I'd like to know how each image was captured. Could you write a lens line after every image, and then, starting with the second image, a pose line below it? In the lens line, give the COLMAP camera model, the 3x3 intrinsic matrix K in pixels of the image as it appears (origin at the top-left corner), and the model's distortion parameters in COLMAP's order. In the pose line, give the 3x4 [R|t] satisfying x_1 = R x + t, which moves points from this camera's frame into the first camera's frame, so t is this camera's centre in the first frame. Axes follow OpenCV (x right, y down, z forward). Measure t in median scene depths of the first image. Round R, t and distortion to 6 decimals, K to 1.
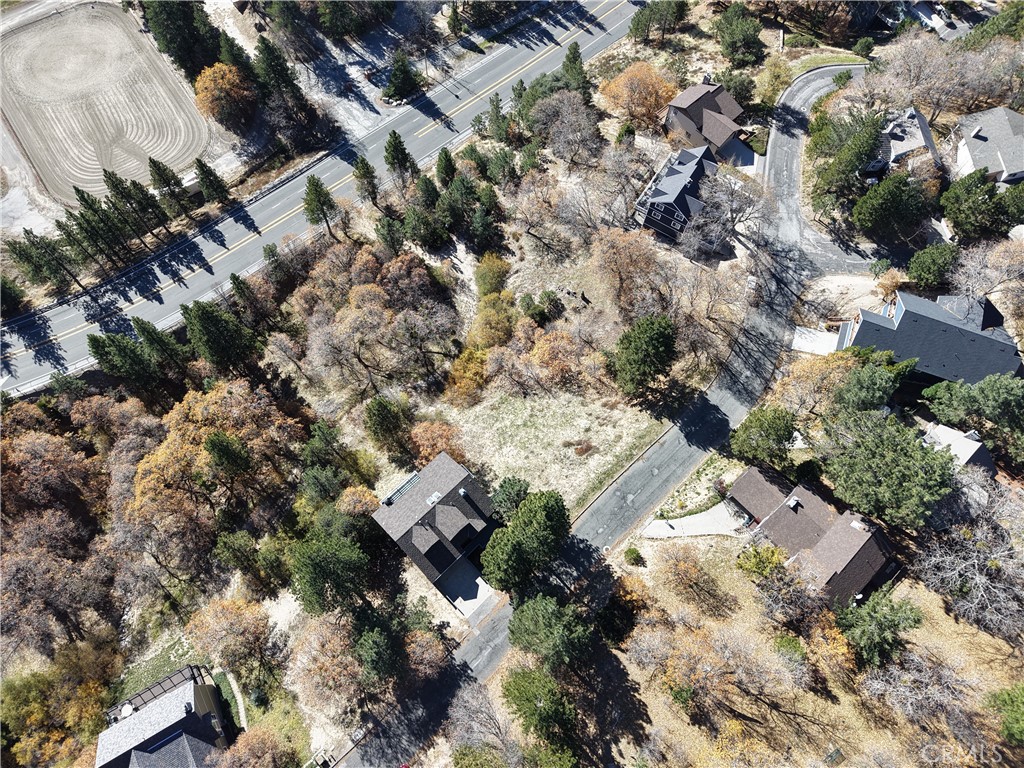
lens RADIAL K [[680.2, 0, 510.9], [0, 680.2, 385.2], [0, 0, 1]] dist [0.022455, -0.021742]
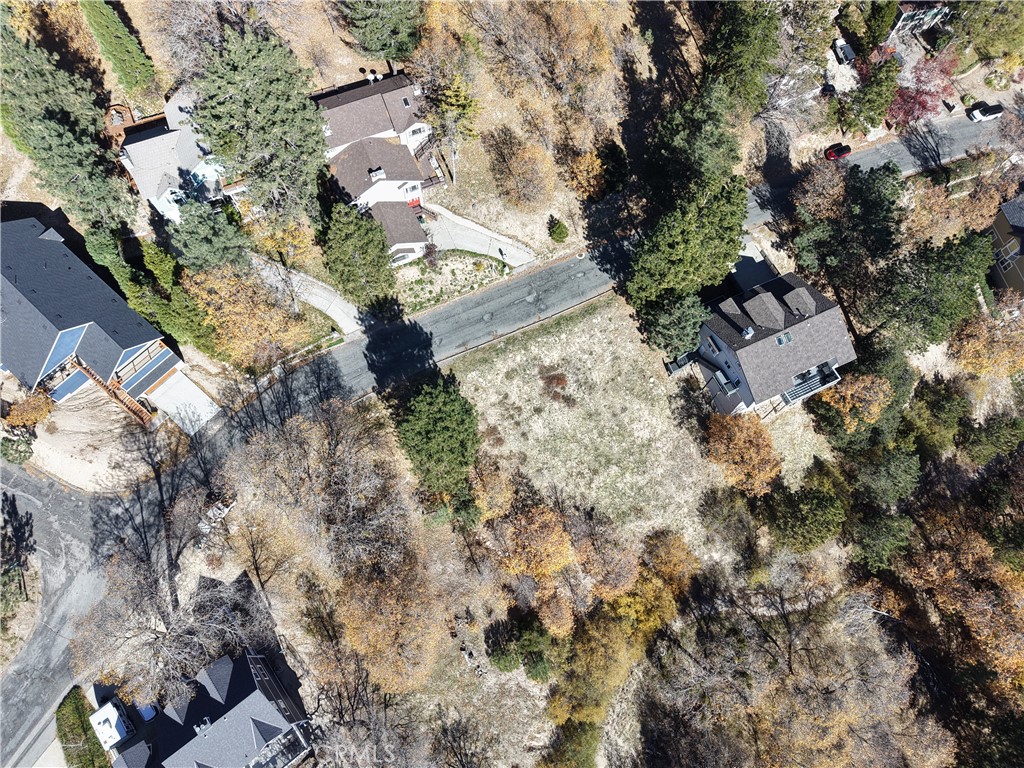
lens RADIAL K [[680.2, 0, 513.2], [0, 680.2, 389.4], [0, 0, 1]] dist [0.022455, -0.021742]
pose [[-0.944110, -0.319043, 0.082876, 0.079885], [0.284005, -0.659675, 0.695823, -0.414263], [-0.167326, 0.680470, 0.713416, 0.426382]]
